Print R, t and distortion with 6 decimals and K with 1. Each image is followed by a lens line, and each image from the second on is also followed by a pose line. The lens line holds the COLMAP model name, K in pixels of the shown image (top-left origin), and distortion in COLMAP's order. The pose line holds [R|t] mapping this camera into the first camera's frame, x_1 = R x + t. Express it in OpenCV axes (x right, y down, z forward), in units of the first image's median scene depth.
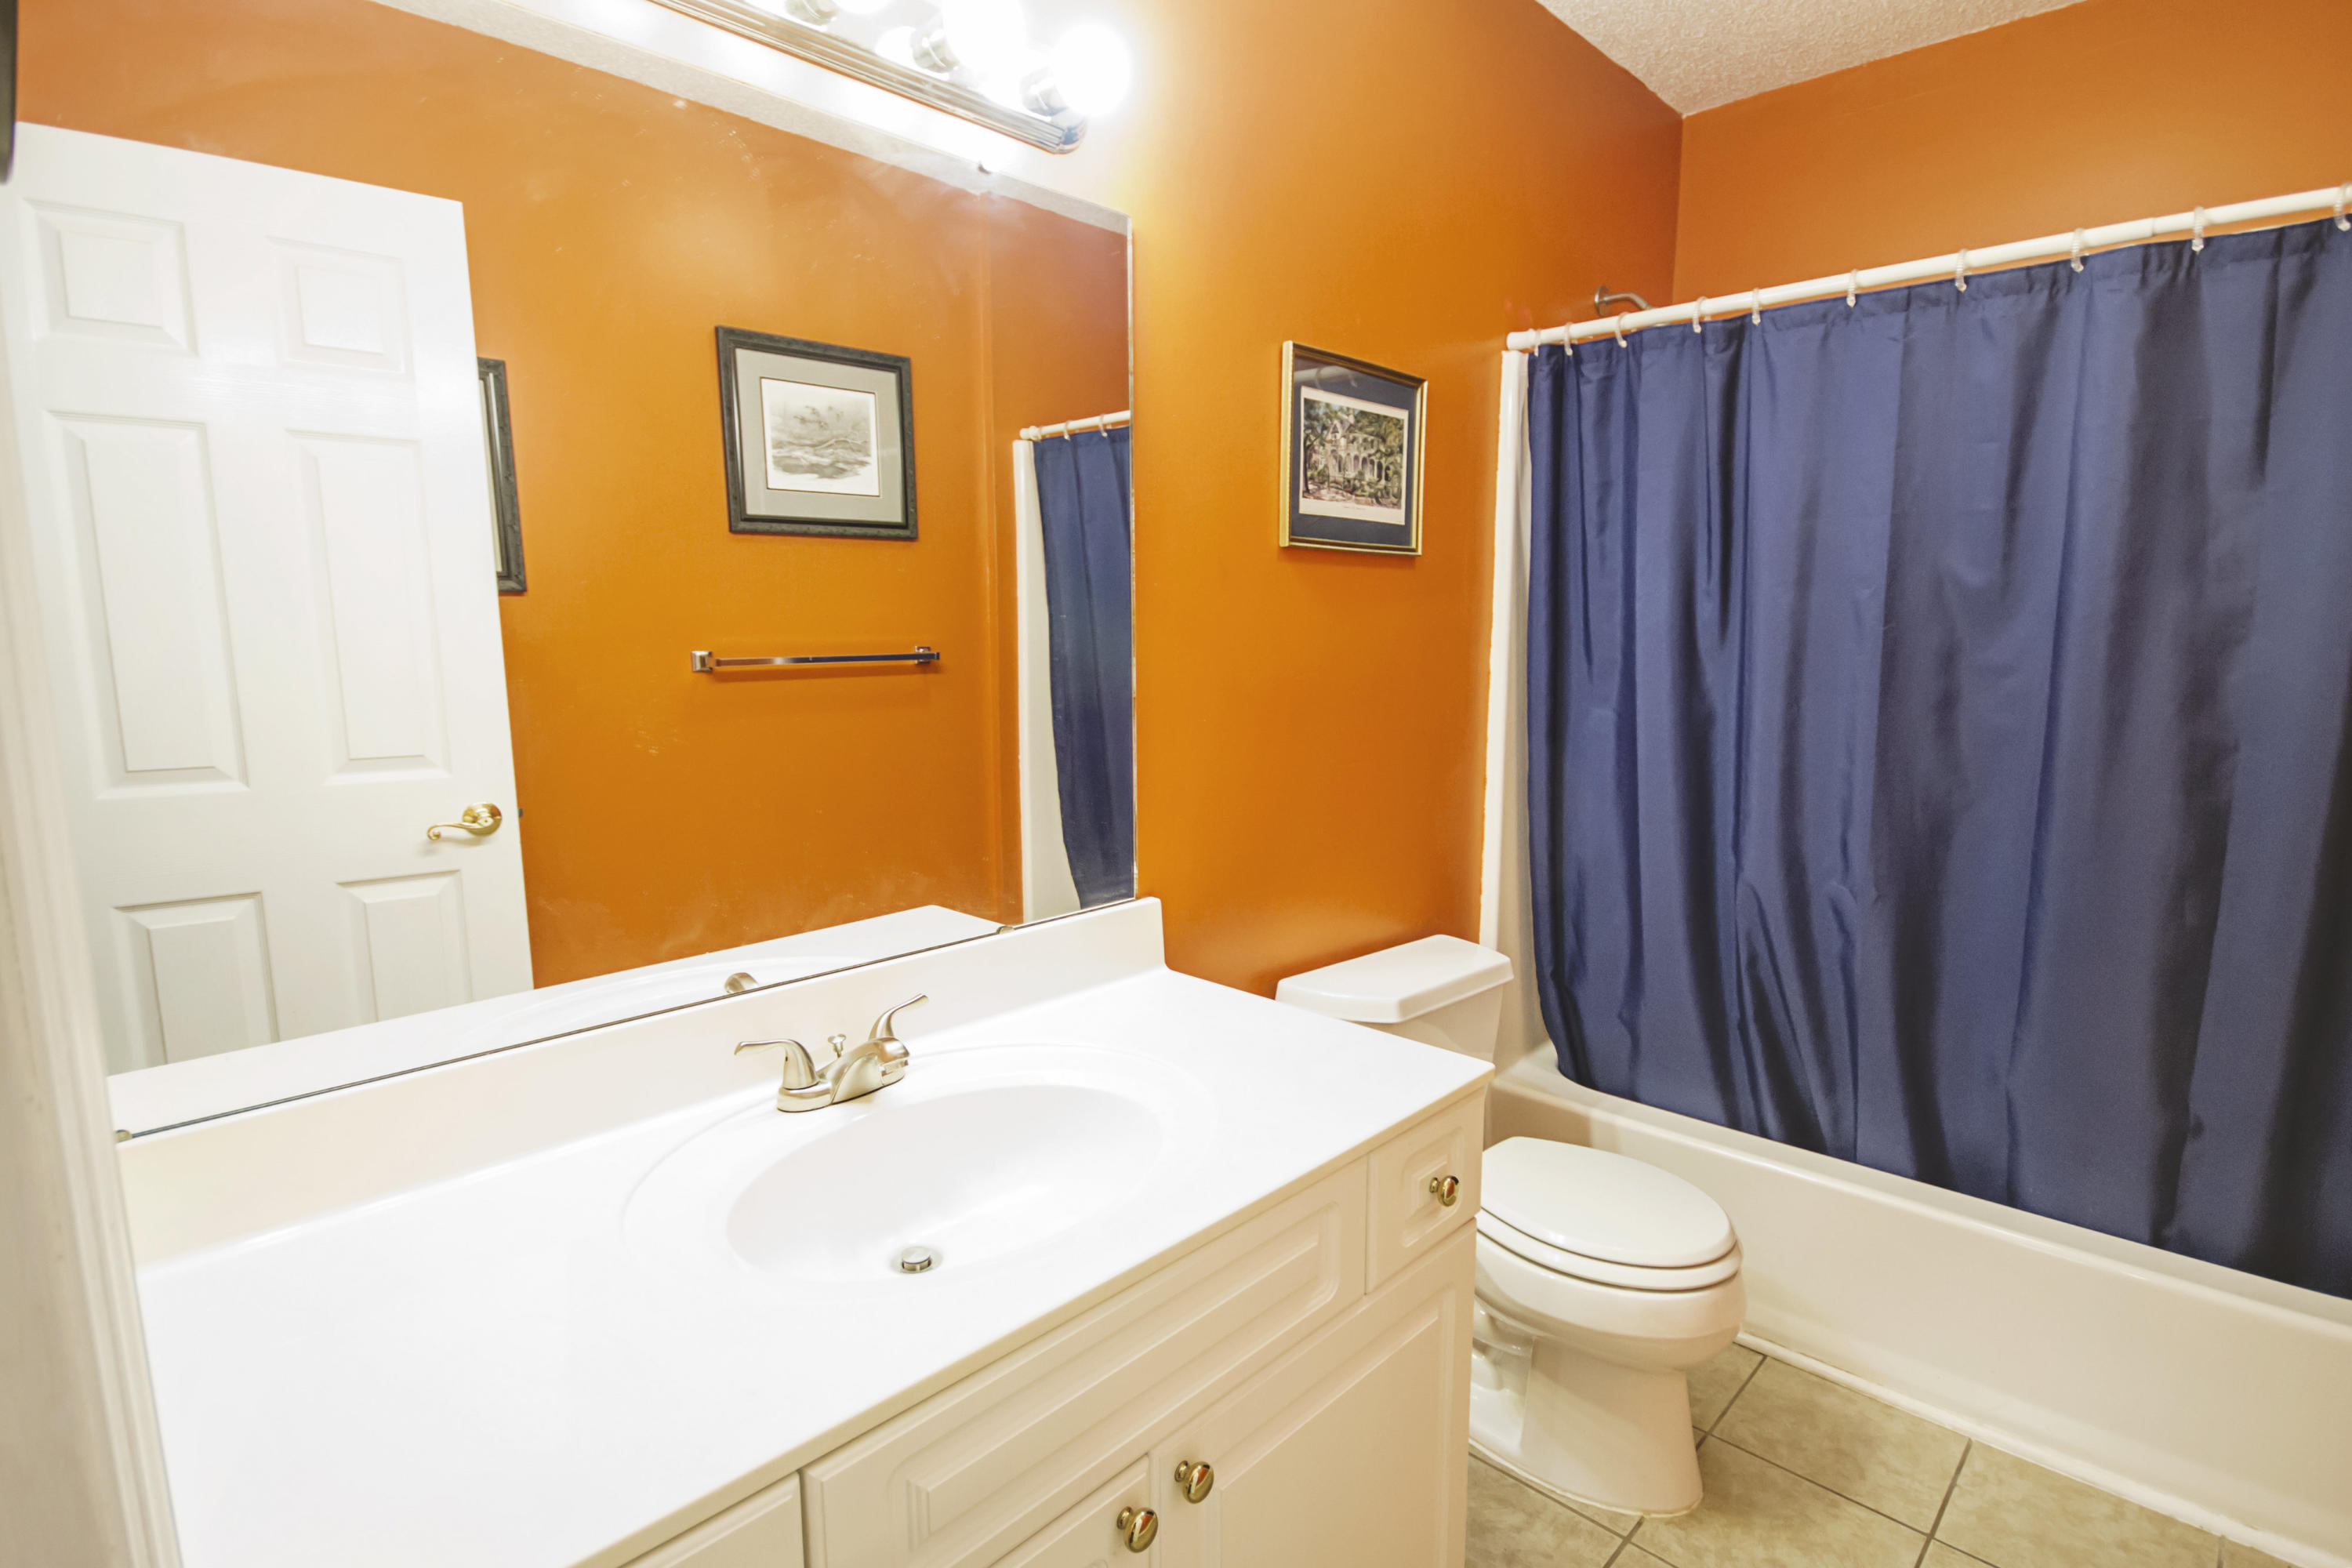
lens RADIAL K [[1103.6, 0, 1180.8], [0, 1103.6, 783.8], [0, 0, 1]] dist [-0.003296, 0.001207]
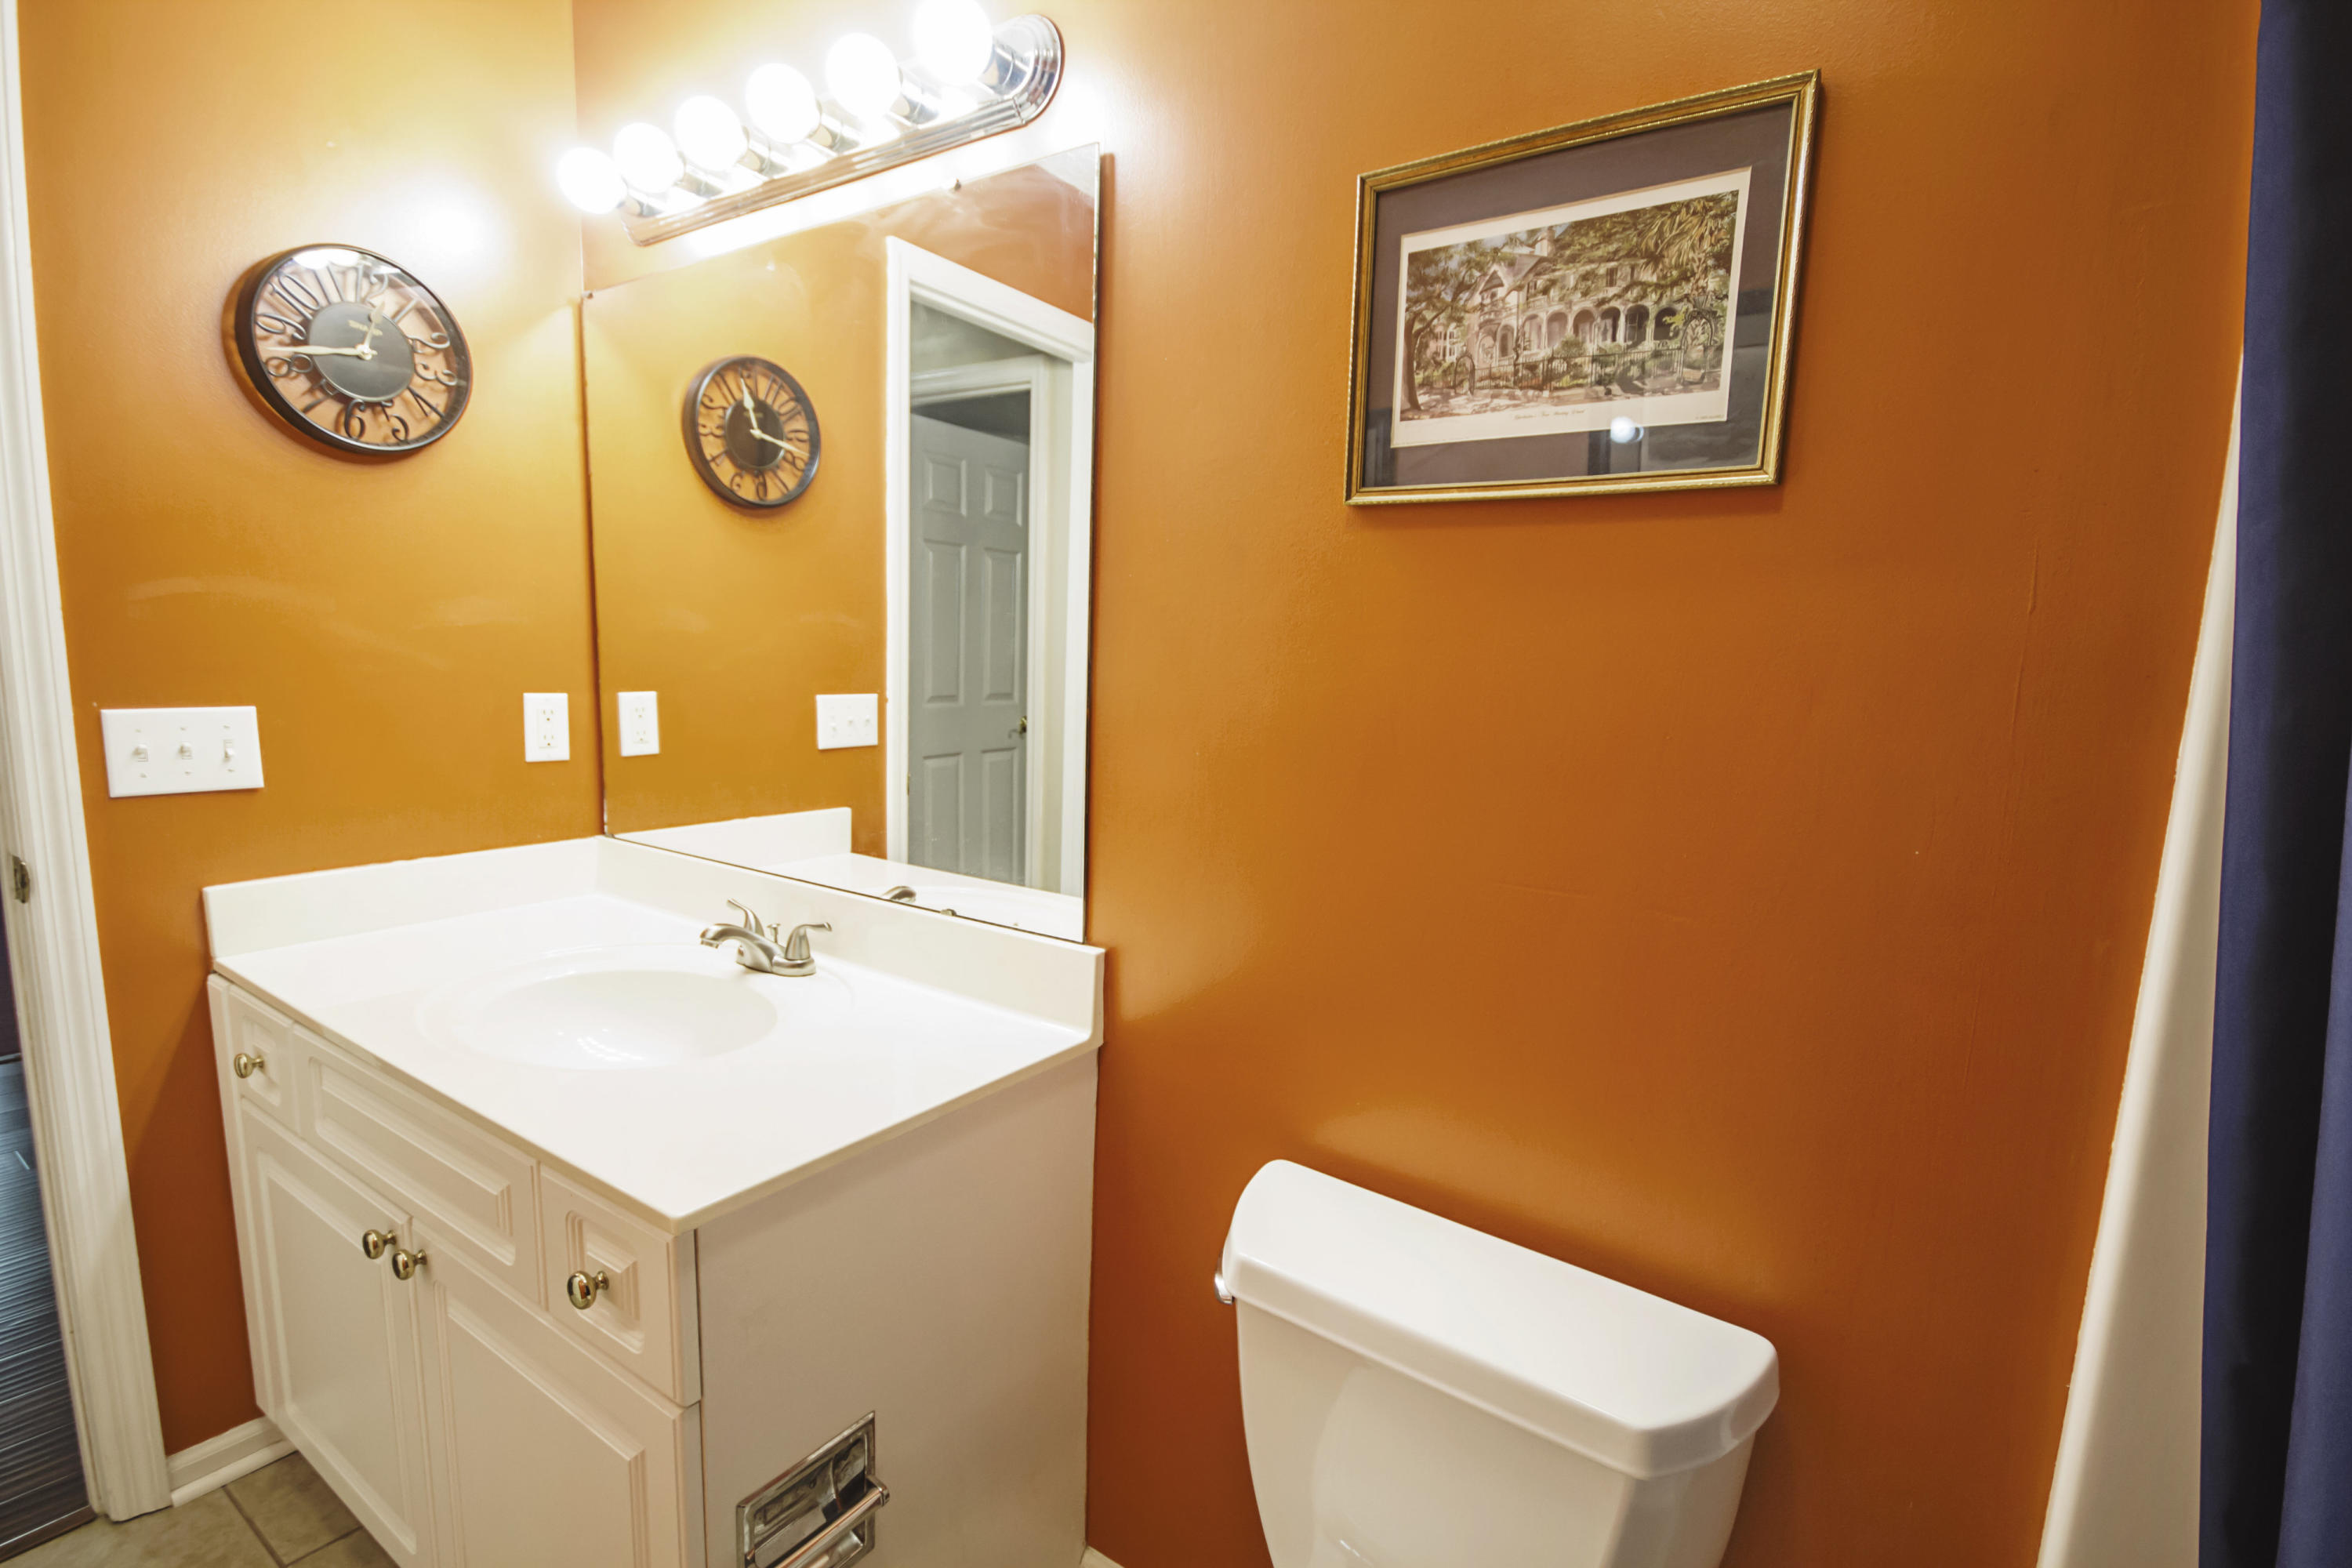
lens RADIAL K [[1103.6, 0, 1181.5], [0, 1103.6, 790.6], [0, 0, 1]] dist [-0.003296, 0.001207]
pose [[0.187639, 0.143045, -0.971766, 0.682965], [-0.158640, 0.980764, 0.113737, -0.105456], [0.969342, 0.132819, 0.206722, 0.756006]]
